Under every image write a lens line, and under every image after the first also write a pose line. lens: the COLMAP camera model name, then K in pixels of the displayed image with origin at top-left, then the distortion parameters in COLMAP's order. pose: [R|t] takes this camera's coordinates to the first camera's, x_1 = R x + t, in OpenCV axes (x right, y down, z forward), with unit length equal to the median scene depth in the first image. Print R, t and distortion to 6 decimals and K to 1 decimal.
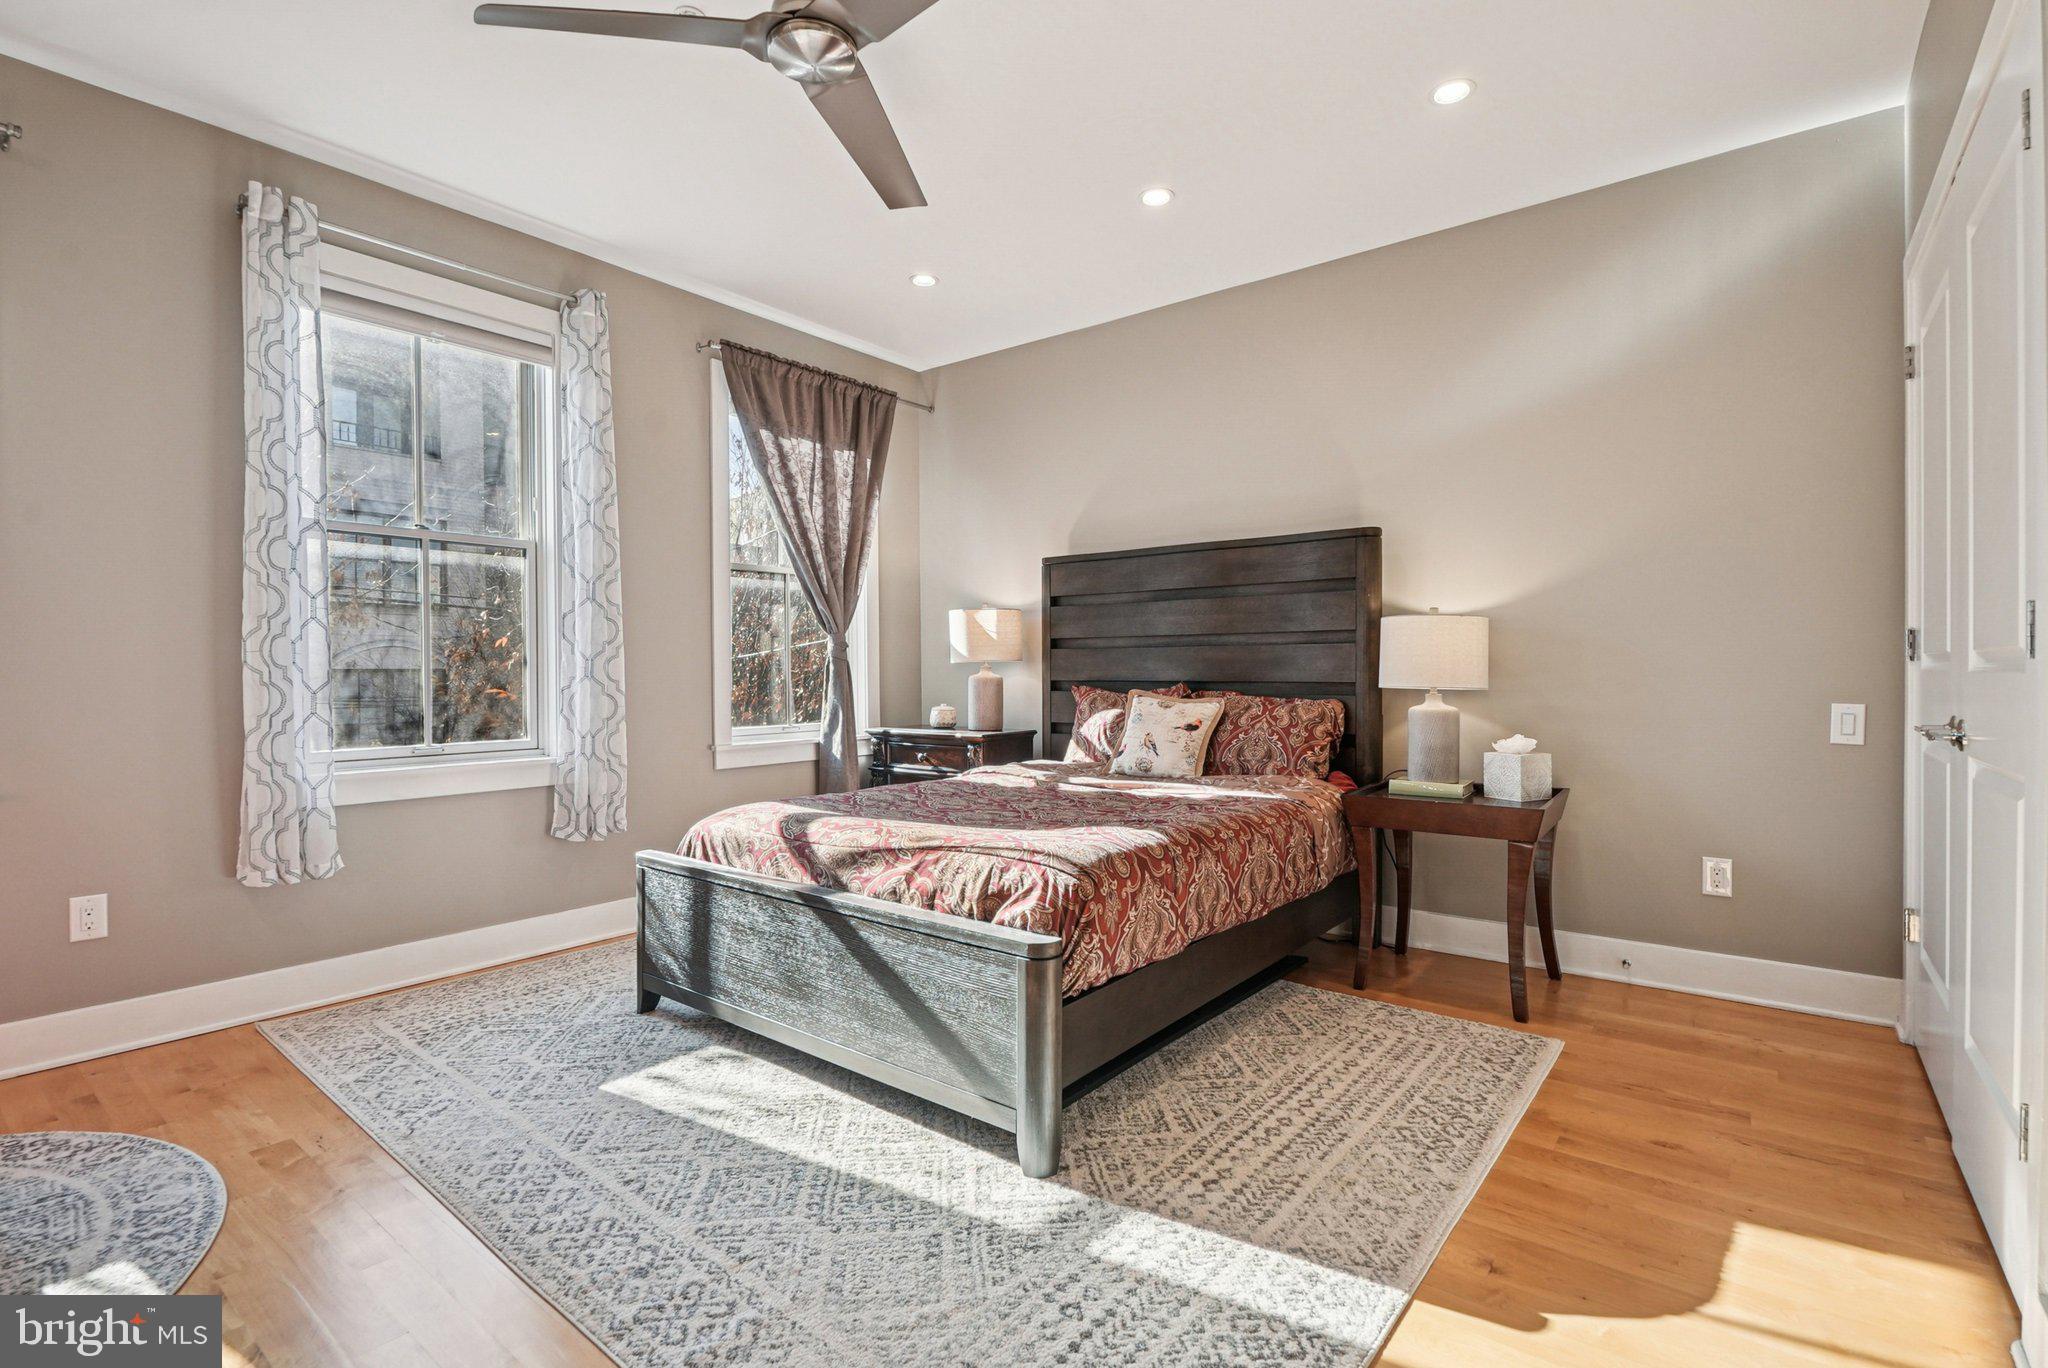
lens RADIAL K [[937.9, 0, 1010.2], [0, 937.9, 680.6], [0, 0, 1]] dist [0.006899, -0.003847]
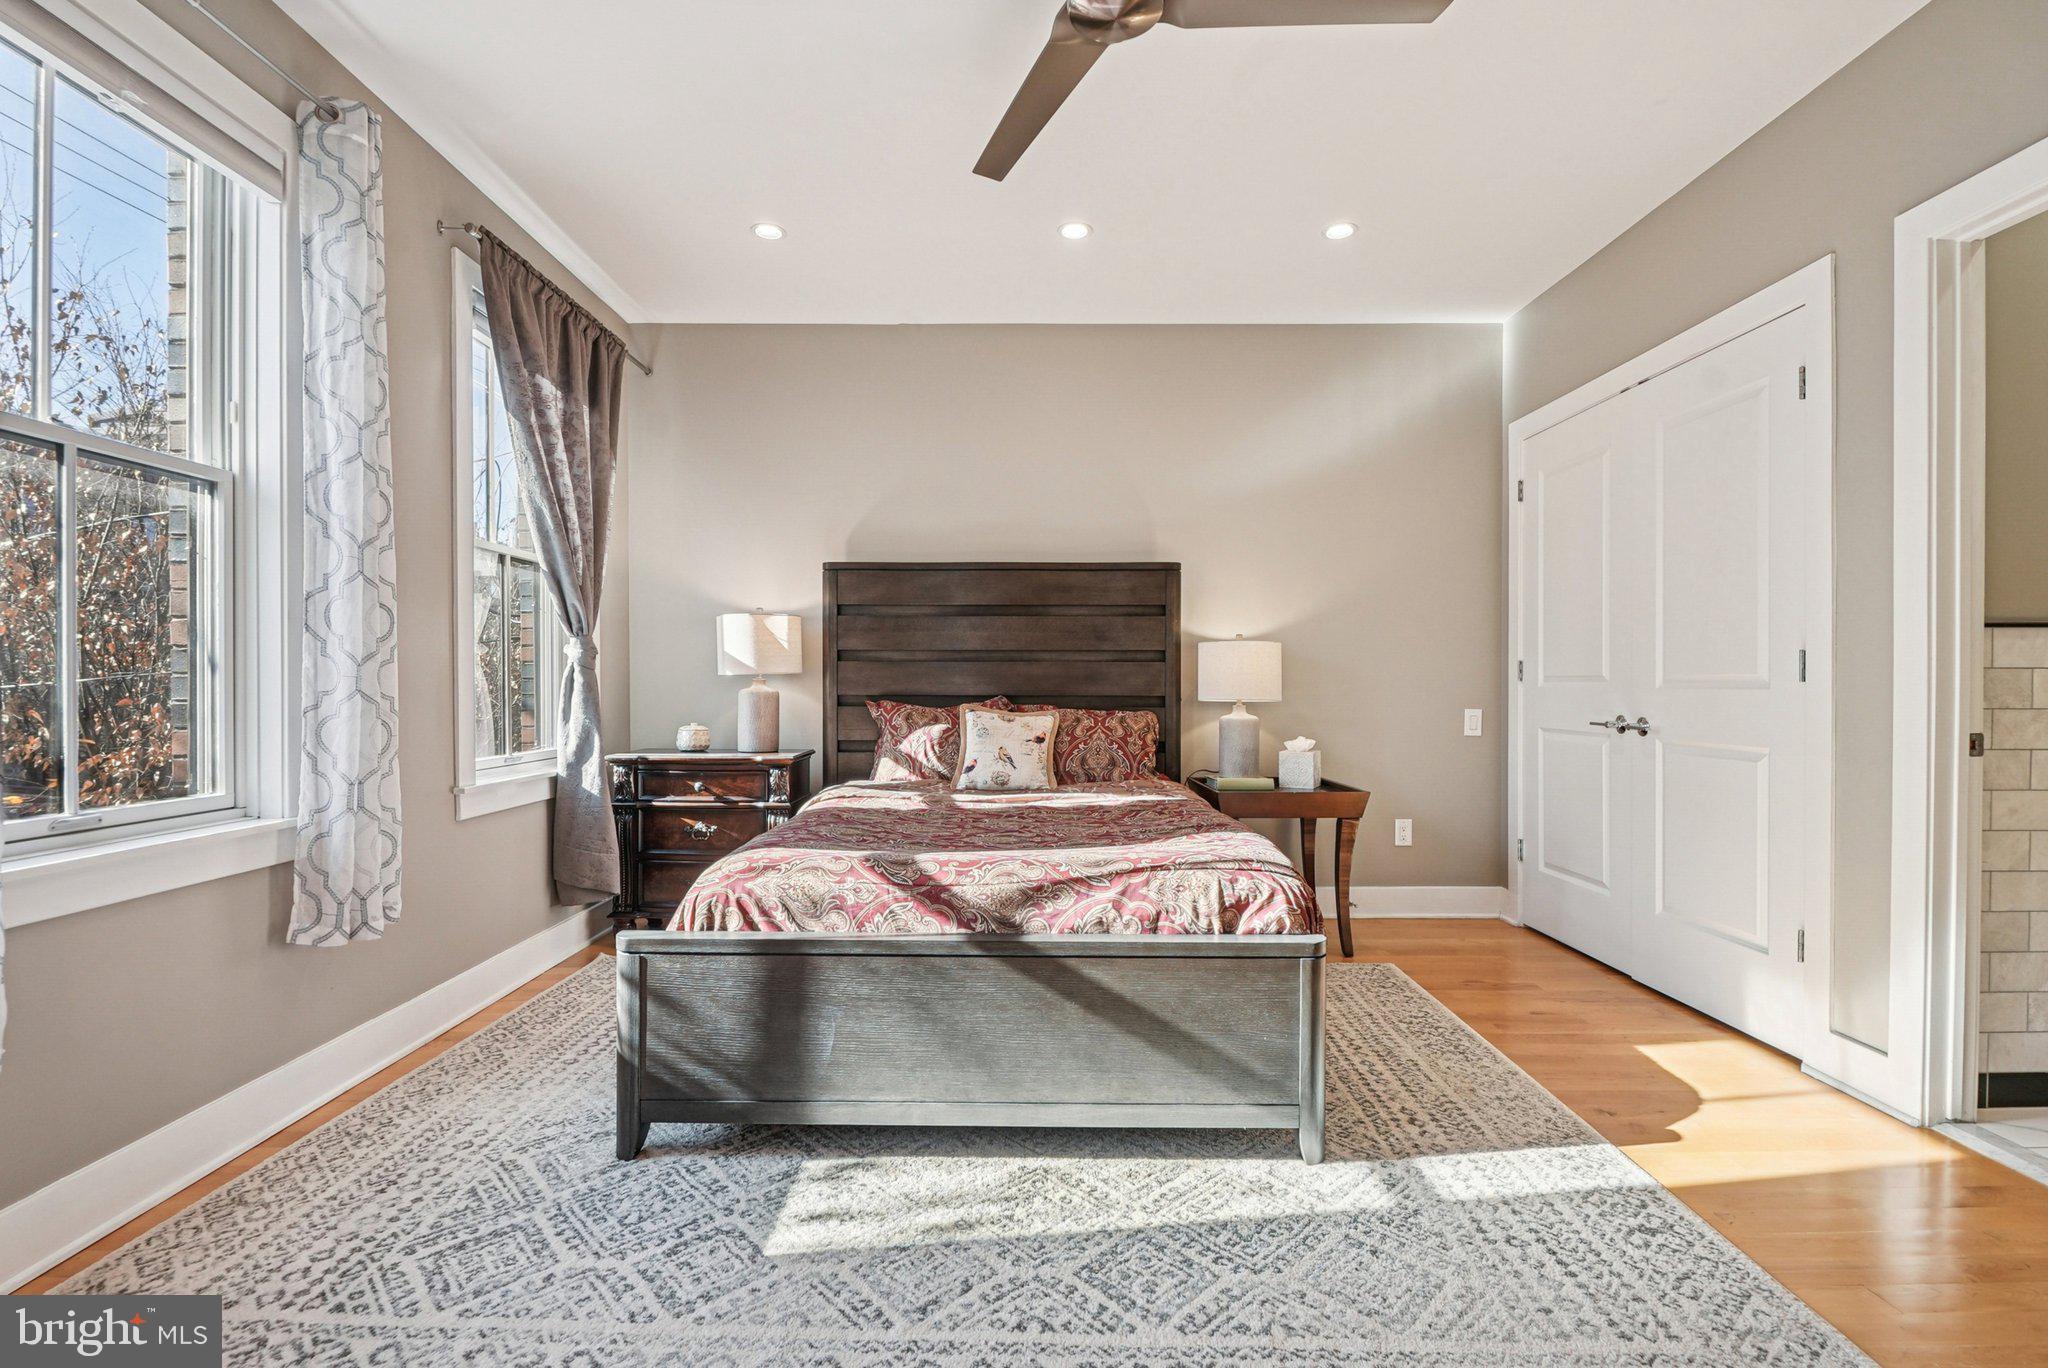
lens RADIAL K [[937.9, 0, 1018.9], [0, 937.9, 687.6], [0, 0, 1]] dist [0.006899, -0.003847]
pose [[0.789222, 0.002594, 0.614102, -0.543644], [0.001424, 0.999981, -0.006054, -0.002225], [-0.614106, 0.005652, 0.789203, 0.222047]]
